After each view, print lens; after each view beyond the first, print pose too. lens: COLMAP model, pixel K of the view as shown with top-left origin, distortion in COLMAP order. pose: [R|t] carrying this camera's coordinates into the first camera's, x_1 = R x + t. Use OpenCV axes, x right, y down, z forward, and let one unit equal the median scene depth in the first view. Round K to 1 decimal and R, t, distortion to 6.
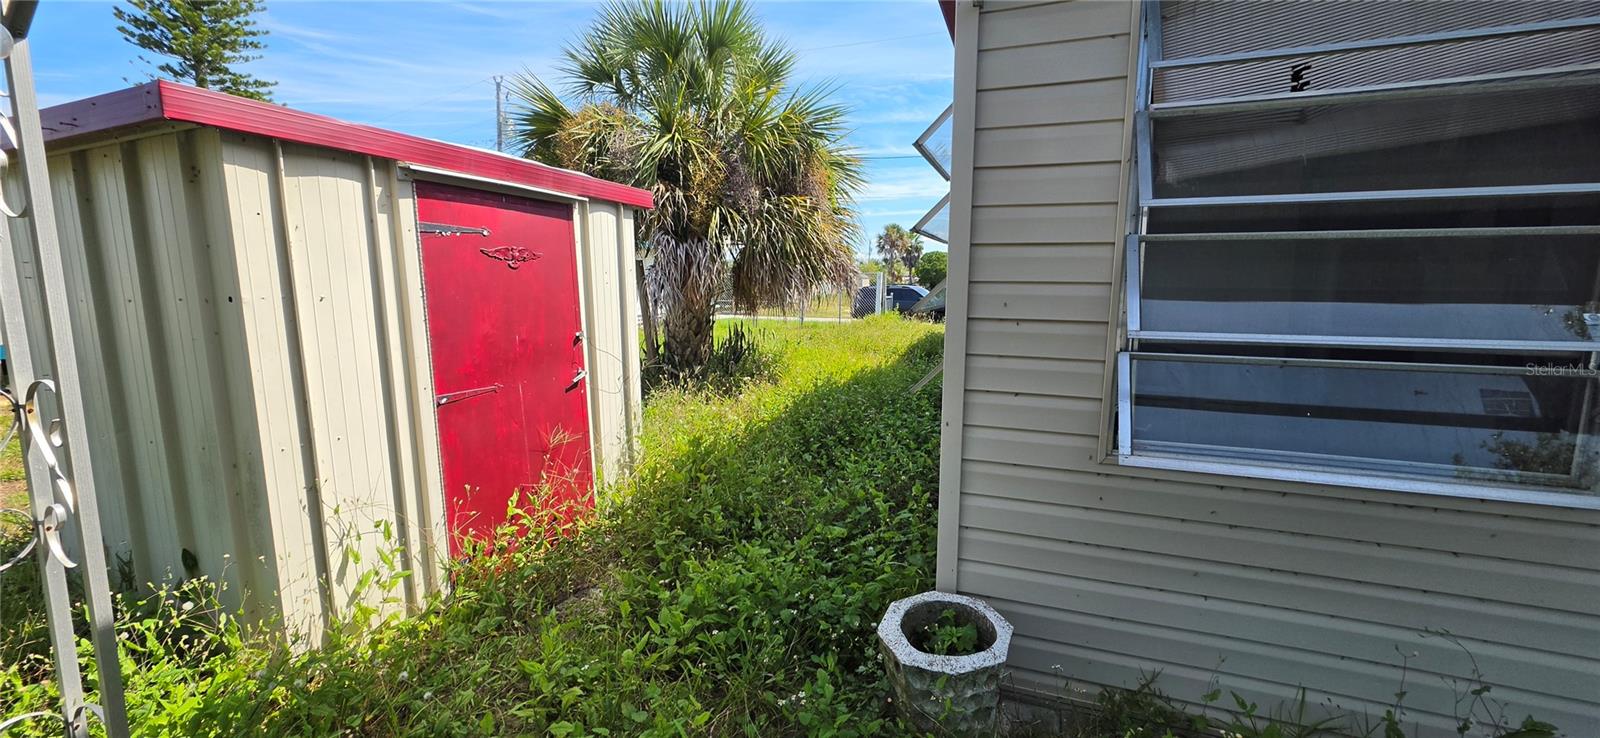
lens RADIAL K [[639.8, 0, 802.2], [0, 639.8, 369.9], [0, 0, 1]] dist [0.000205, 0.001066]
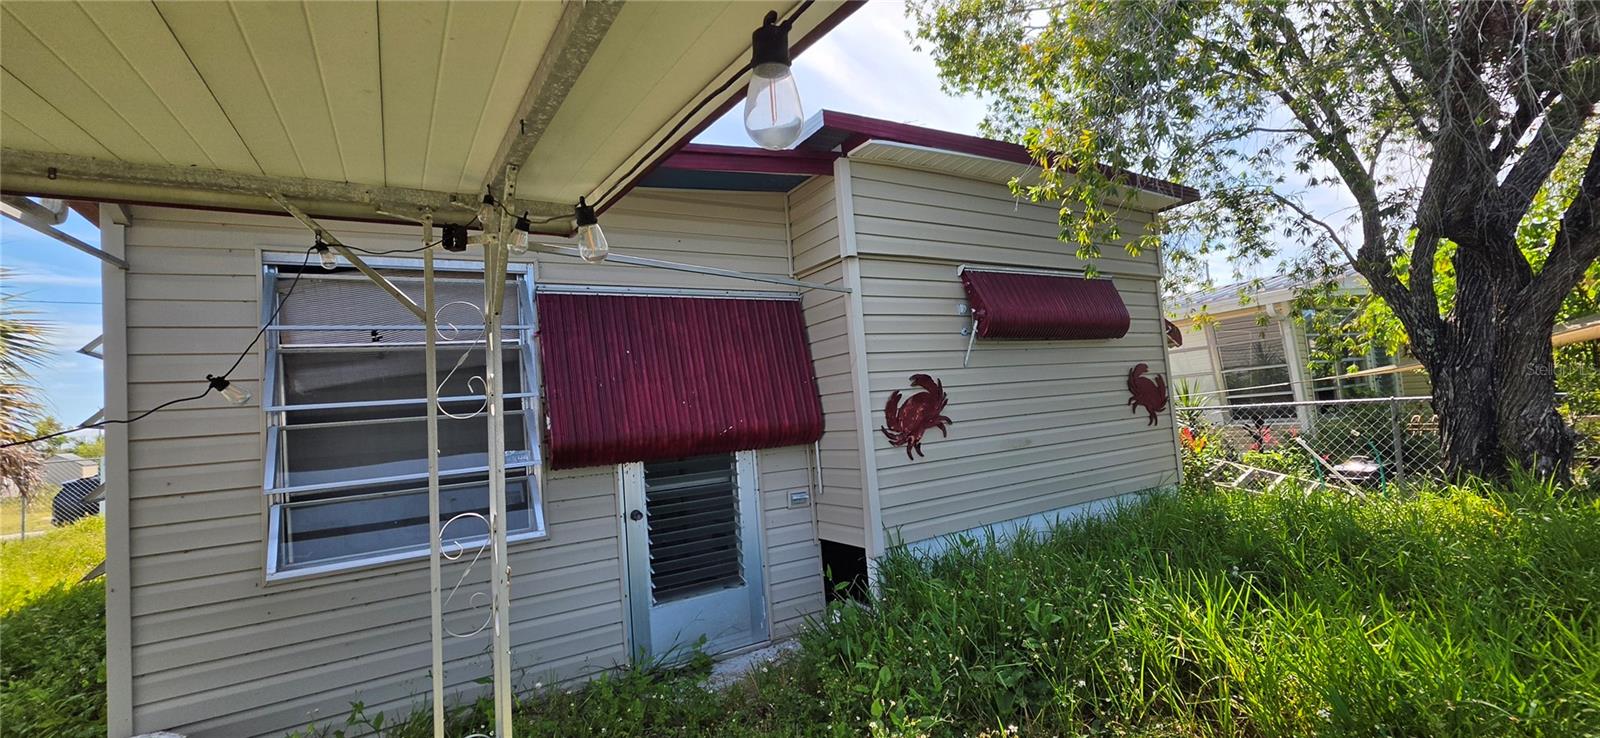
lens RADIAL K [[639.8, 0, 793.1], [0, 639.8, 368.5], [0, 0, 1]] dist [0.000205, 0.001066]
pose [[0.597075, -0.002290, 0.802182, 0.033306], [0.194677, 0.970515, -0.142131, 0.112247], [-0.778204, 0.241029, 0.579916, -0.880693]]
